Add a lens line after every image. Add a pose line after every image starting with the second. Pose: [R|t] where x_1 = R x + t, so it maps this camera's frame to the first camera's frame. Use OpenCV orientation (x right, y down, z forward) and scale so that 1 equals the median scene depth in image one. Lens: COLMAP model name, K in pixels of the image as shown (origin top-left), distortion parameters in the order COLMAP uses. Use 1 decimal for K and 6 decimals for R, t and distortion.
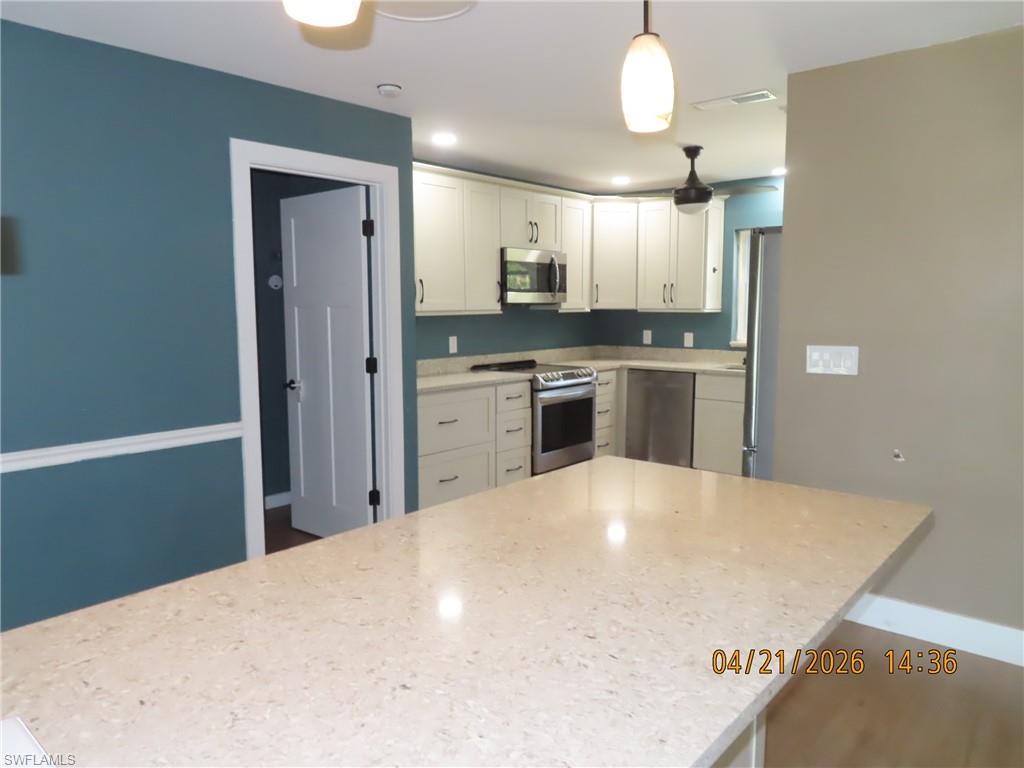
lens RADIAL K [[736.5, 0, 514.7], [0, 736.5, 385.0], [0, 0, 1]] dist [0.011926, 0.005957]
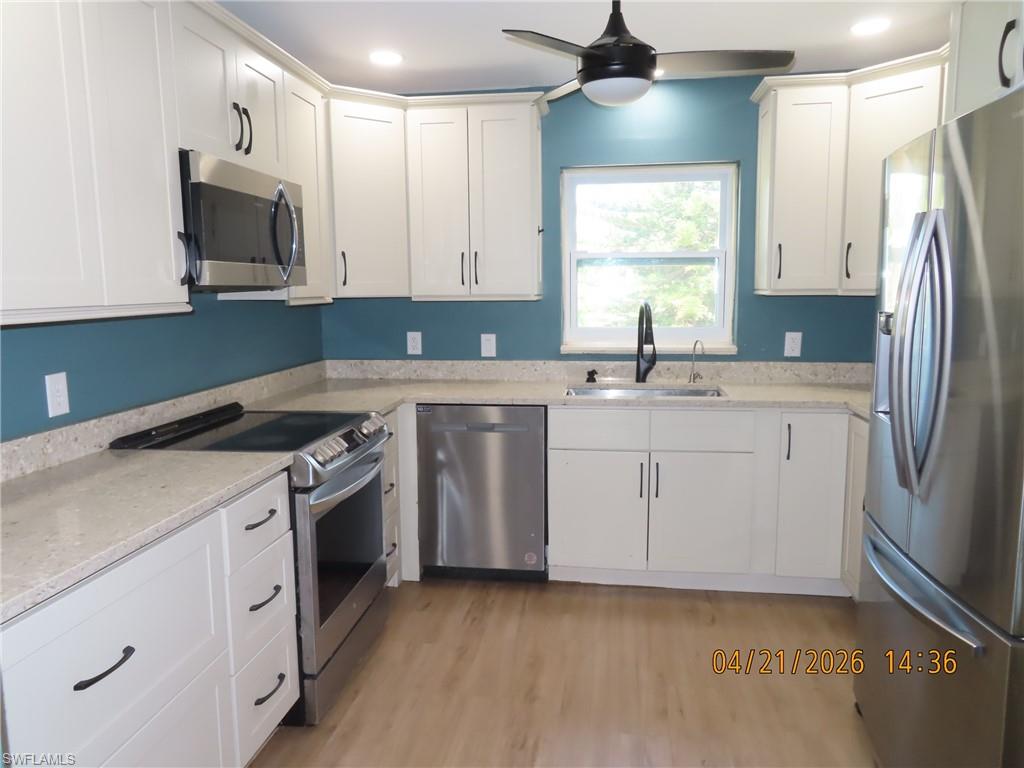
lens RADIAL K [[736.5, 0, 503.2], [0, 736.5, 376.9], [0, 0, 1]] dist [0.011926, 0.005957]
pose [[0.860120, -0.070524, 0.505193, -0.071249], [0.067989, 0.997410, 0.023482, -0.052268], [-0.505541, 0.014150, 0.862687, 0.497709]]
